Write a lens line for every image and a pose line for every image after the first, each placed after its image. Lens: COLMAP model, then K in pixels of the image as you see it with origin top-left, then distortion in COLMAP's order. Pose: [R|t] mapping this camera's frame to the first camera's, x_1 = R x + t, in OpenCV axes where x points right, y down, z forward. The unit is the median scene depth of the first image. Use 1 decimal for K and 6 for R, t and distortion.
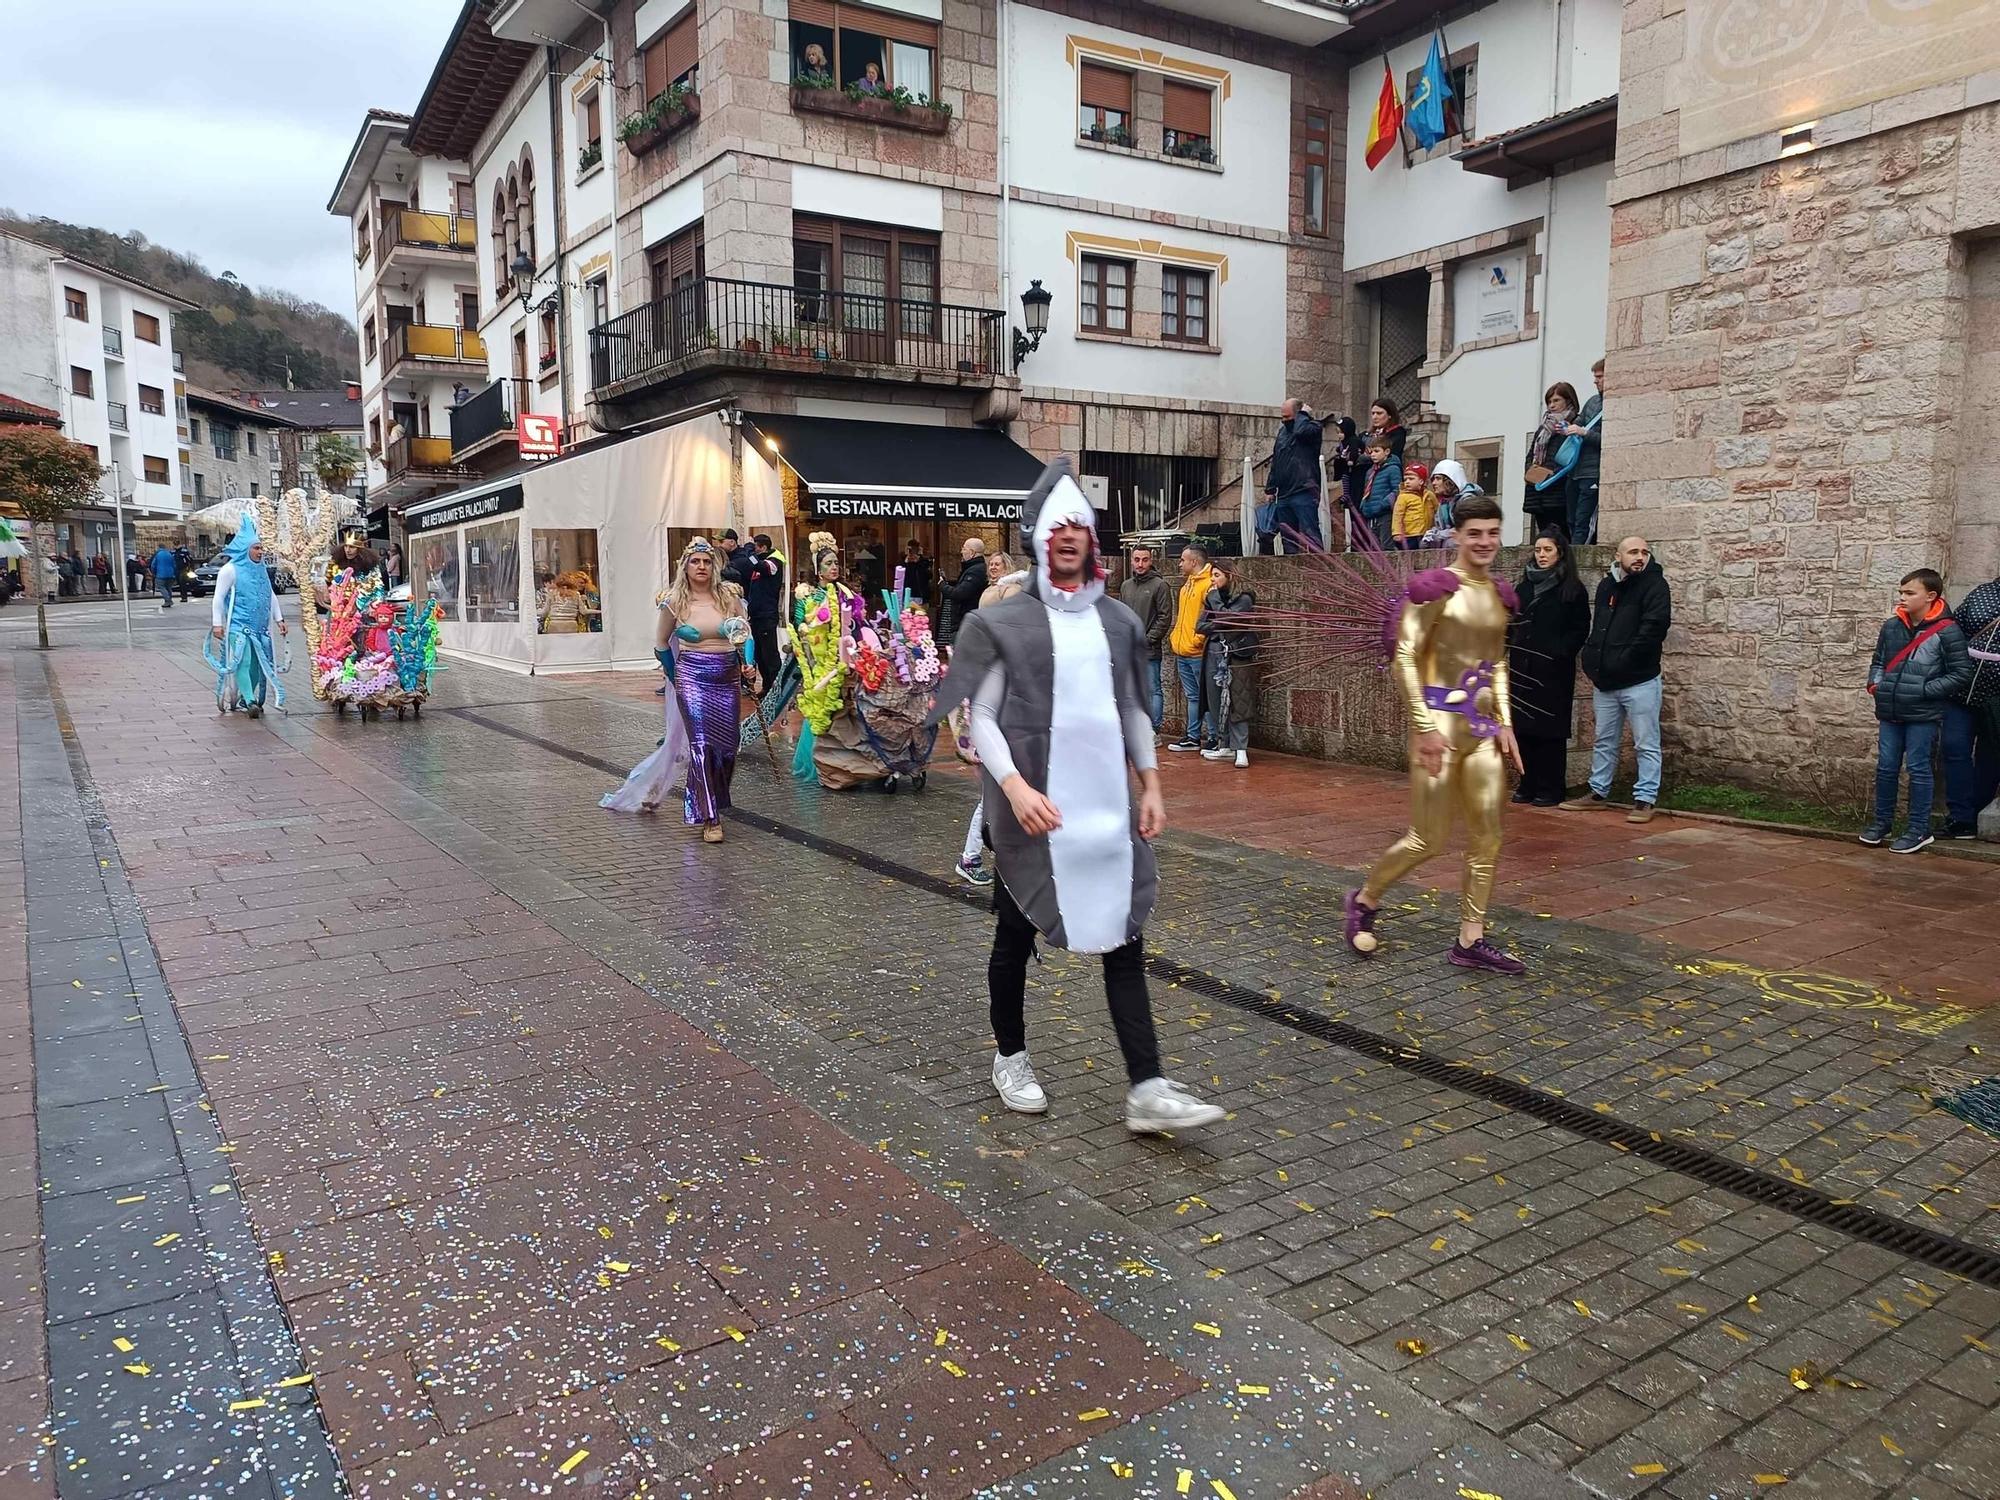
lens RADIAL K [[1264.4, 0, 1000.0], [0, 1264.4, 750.0], [0, 0, 1]] dist [-0.000913, -0.000462]
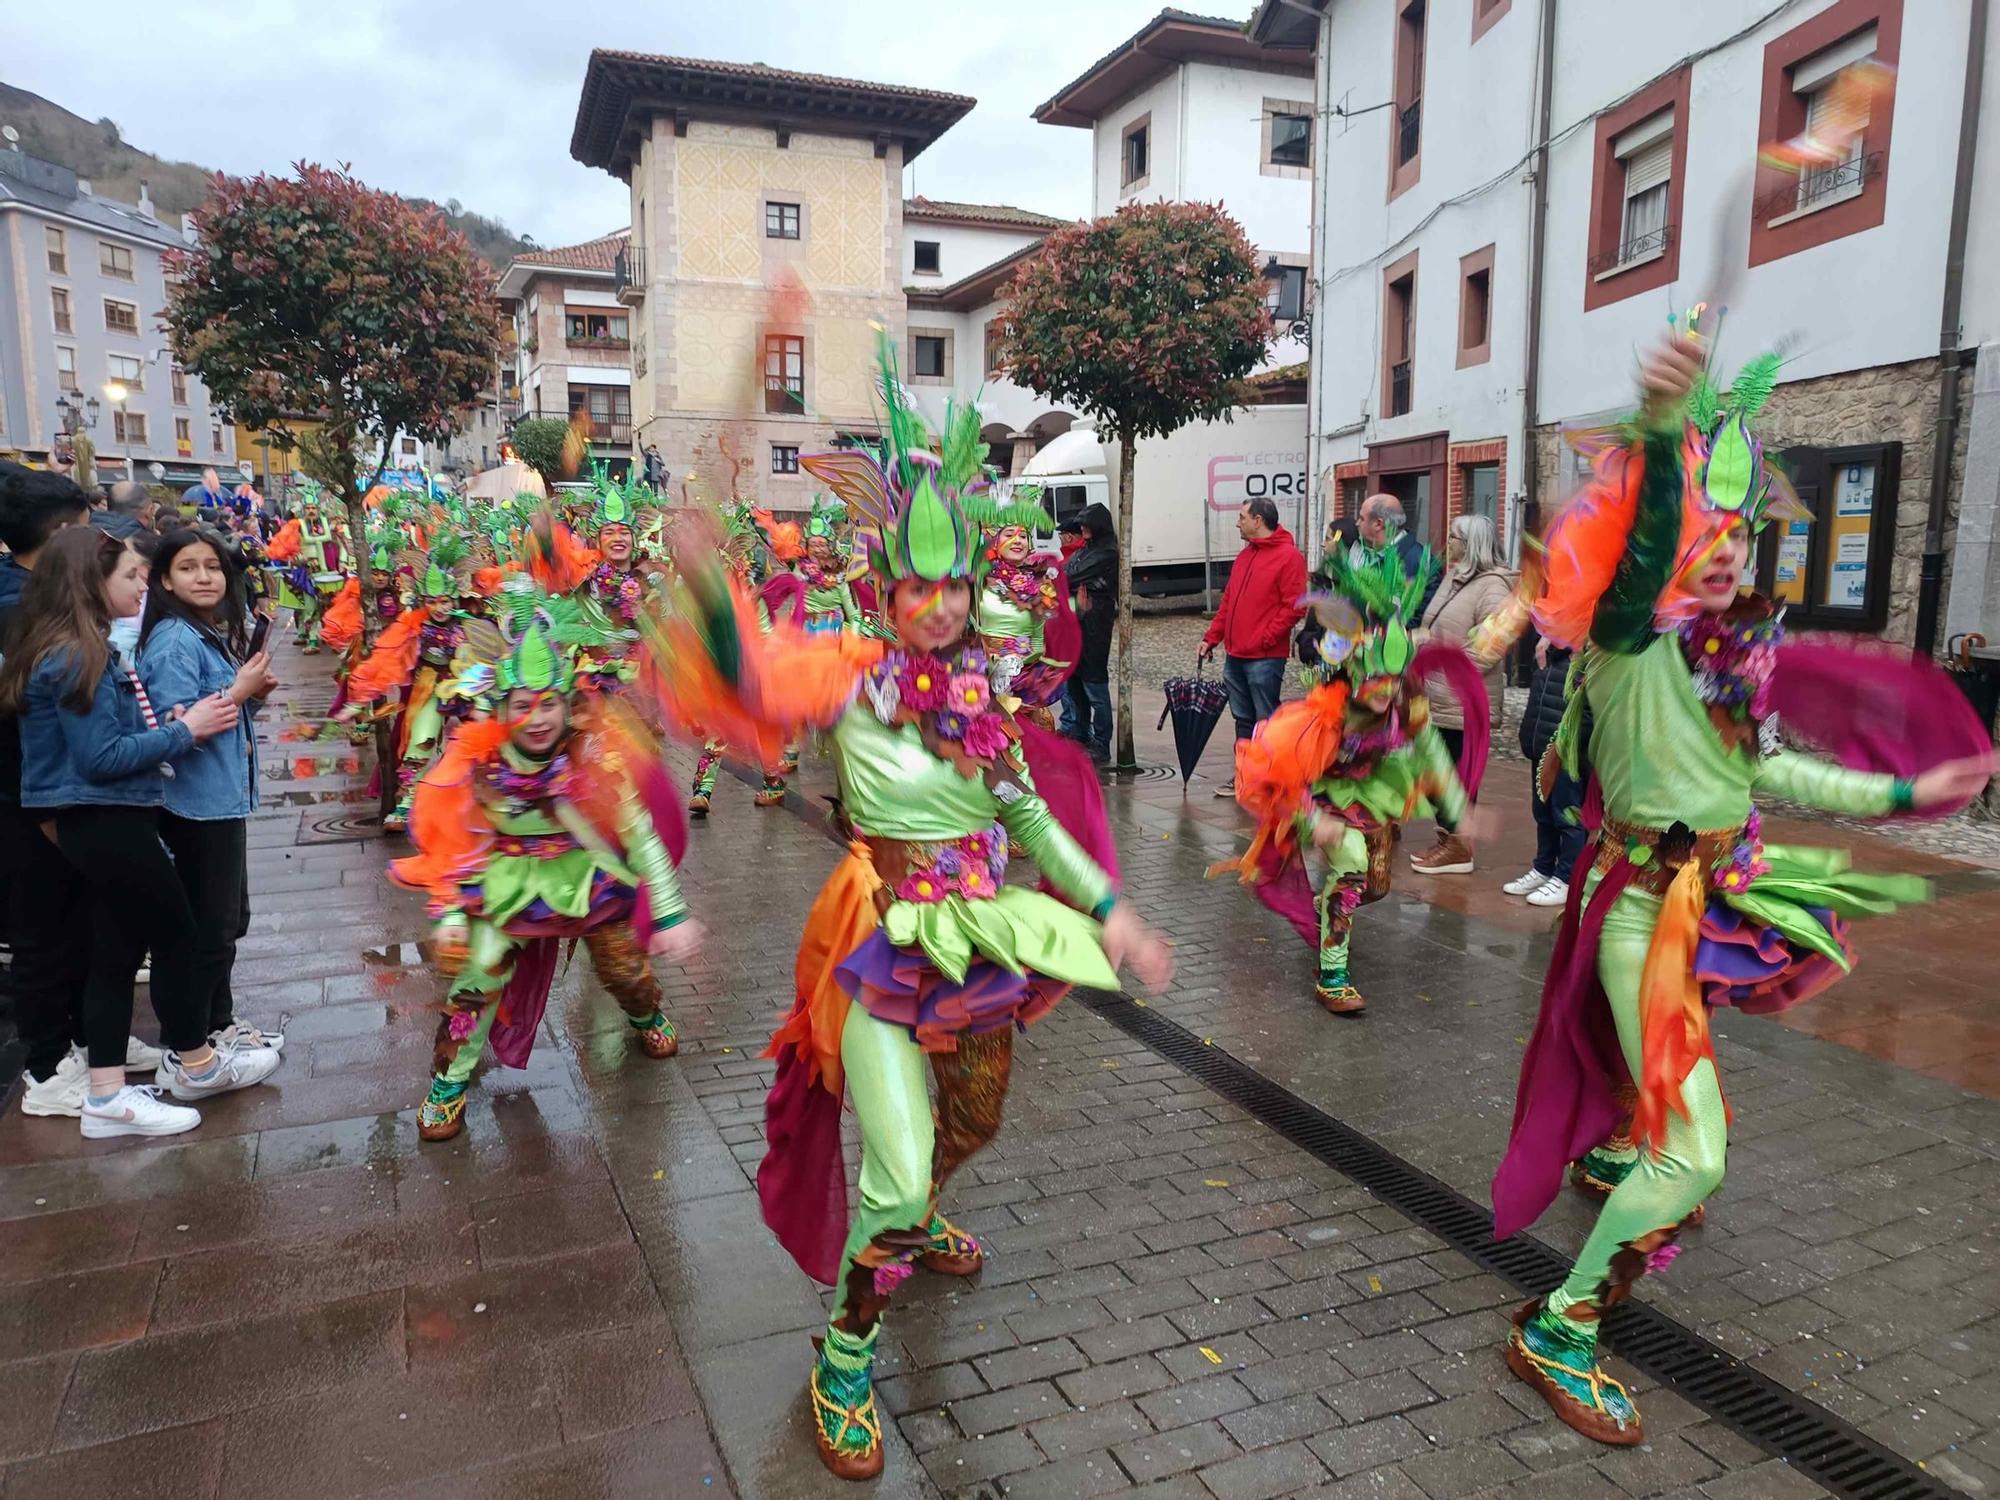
lens RADIAL K [[1415.8, 0, 1005.4], [0, 1415.8, 744.2], [0, 0, 1]] dist [0.001441, 0.022153]
pose [[0.973051, 0.053471, -0.224304, 0.578599], [-0.049397, 0.998497, 0.023738, 0.090442], [0.225236, -0.012018, 0.974230, -0.691670]]
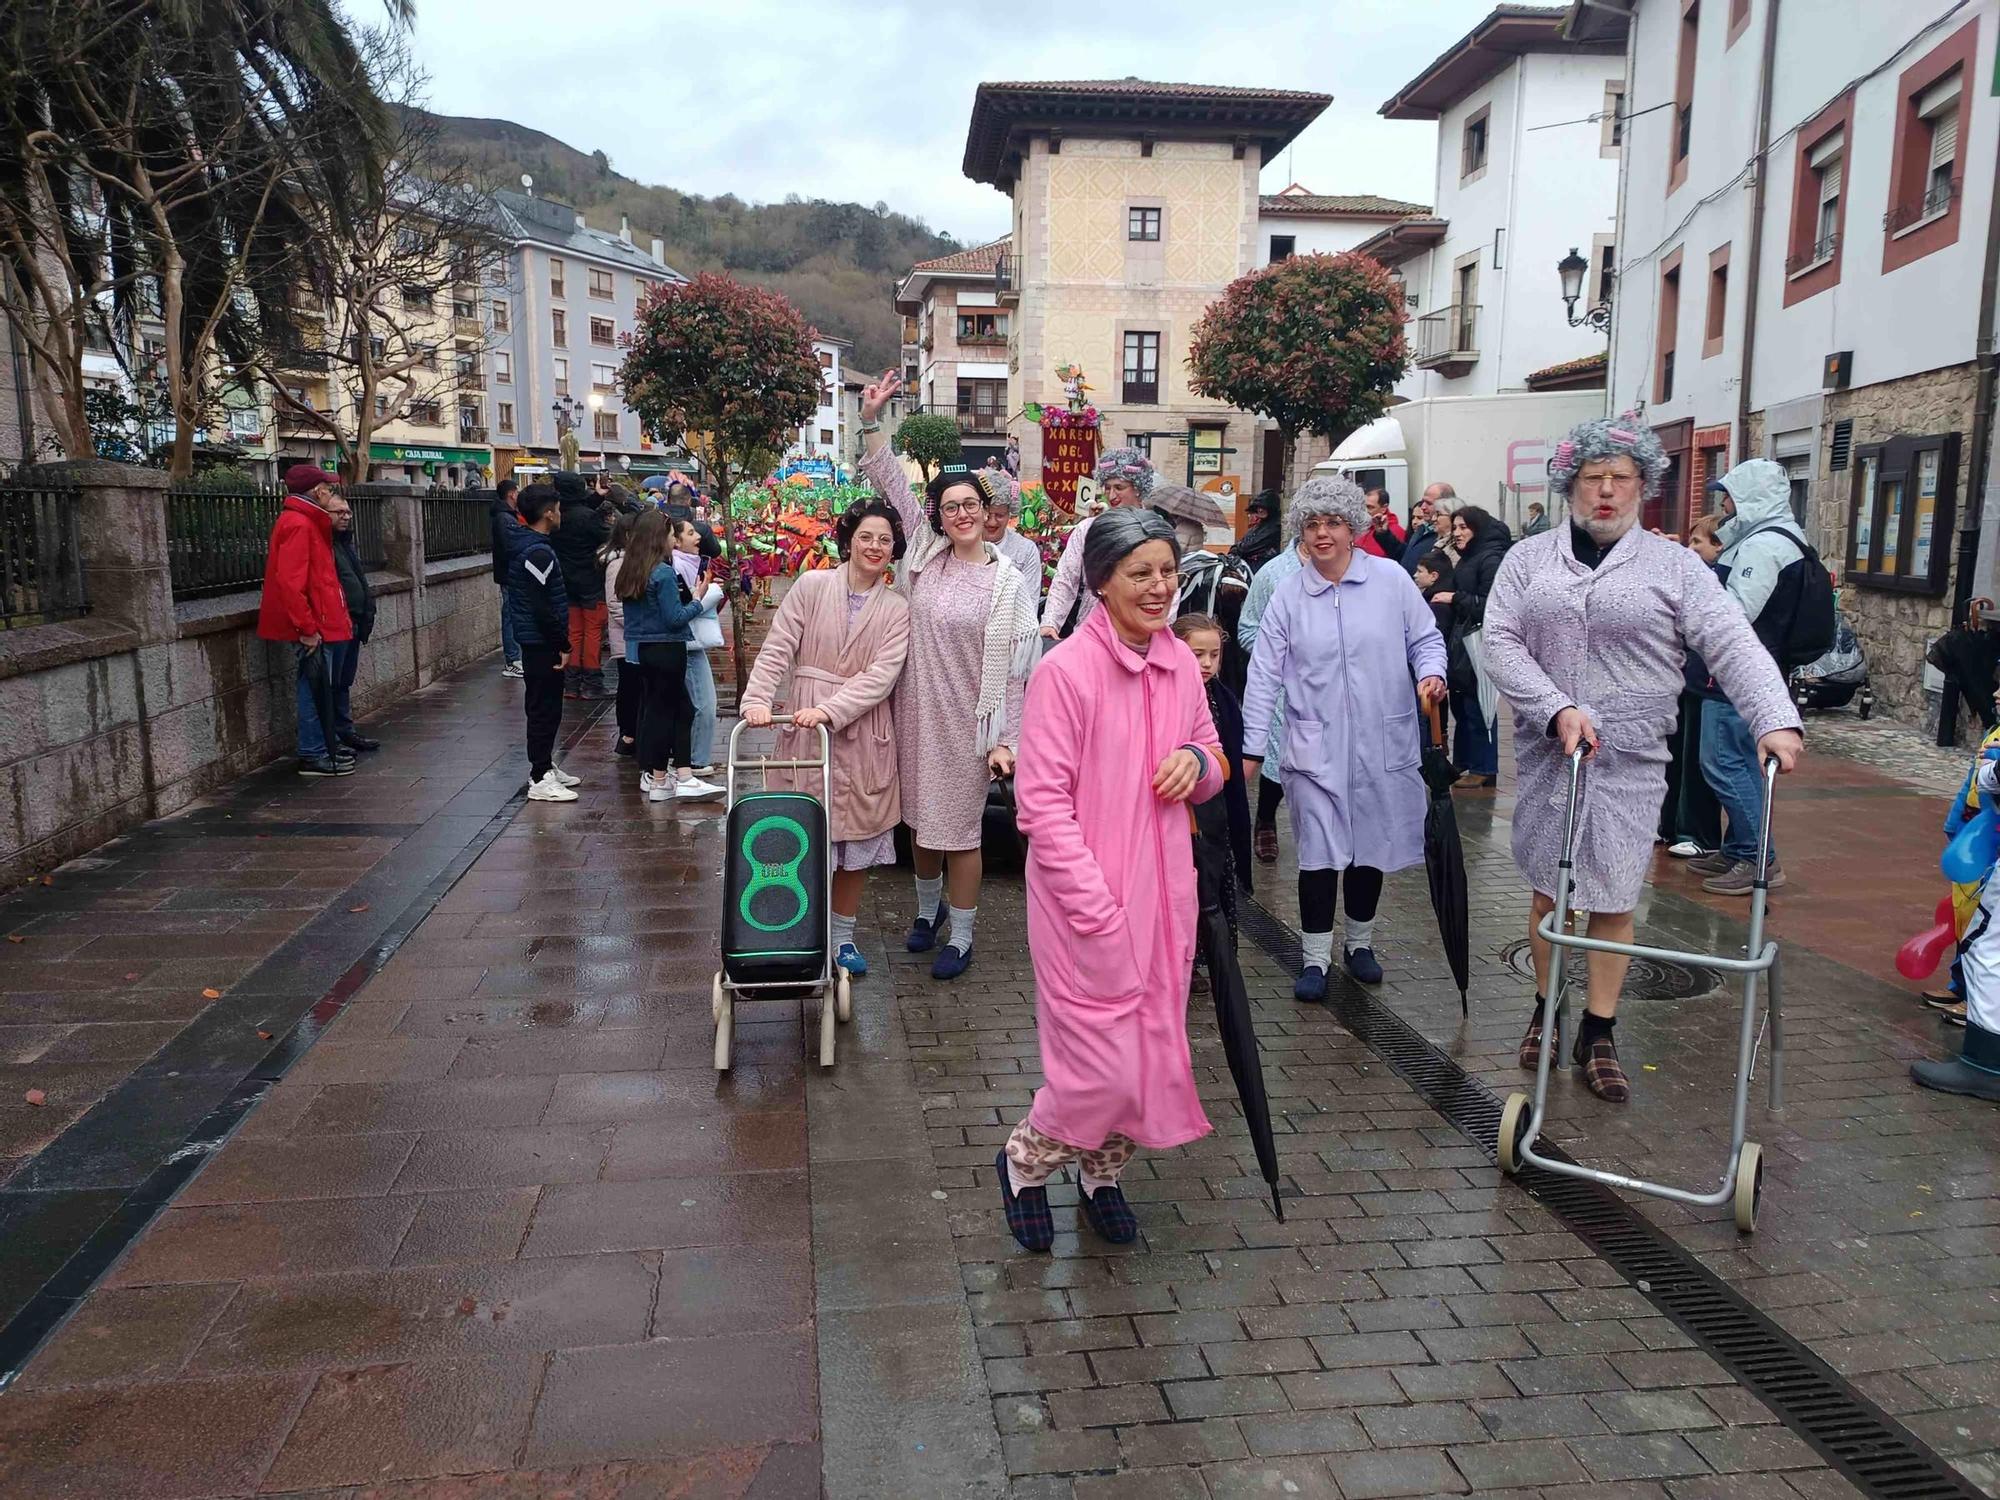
lens RADIAL K [[1421.2, 0, 1000.0], [0, 1421.2, 750.0], [0, 0, 1]] dist [0.000979, 0.022811]
pose [[0.872356, 0.098902, -0.478762, 0.634129], [-0.081227, 0.995033, 0.057547, 0.096840], [0.482075, -0.011313, 0.876057, -0.745276]]
